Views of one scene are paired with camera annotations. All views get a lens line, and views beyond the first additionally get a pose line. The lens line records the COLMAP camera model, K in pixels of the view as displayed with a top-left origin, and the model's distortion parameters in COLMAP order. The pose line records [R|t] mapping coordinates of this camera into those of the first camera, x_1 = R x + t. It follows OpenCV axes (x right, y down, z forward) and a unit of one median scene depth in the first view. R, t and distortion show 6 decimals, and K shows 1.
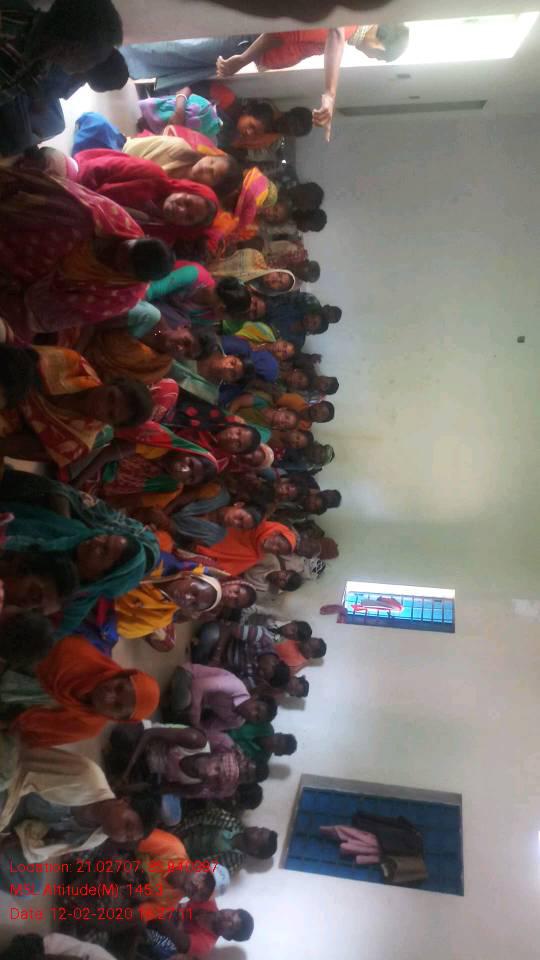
lens RADIAL K [[793.3, 0, 270.0], [0, 793.3, 480.0], [0, 0, 1]] dist [0.047017, -0.138392]
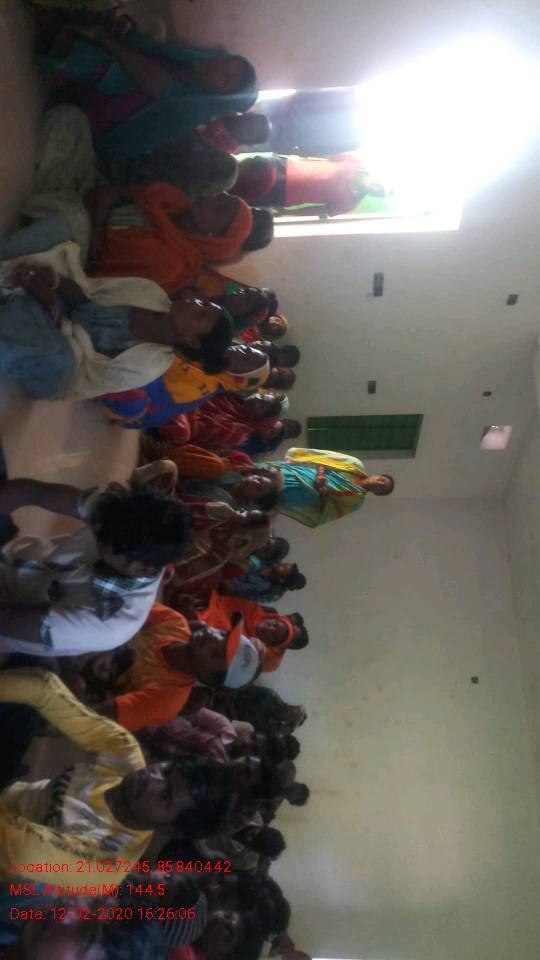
lens RADIAL K [[746.4, 0, 270.5], [0, 746.4, 441.3], [0, 0, 1]] dist [0.008510, -0.103490]
pose [[0.991133, 0.108870, 0.076172, -0.052910], [-0.010388, 0.635009, -0.772435, 0.389145], [-0.132465, 0.764795, 0.630509, 0.211216]]
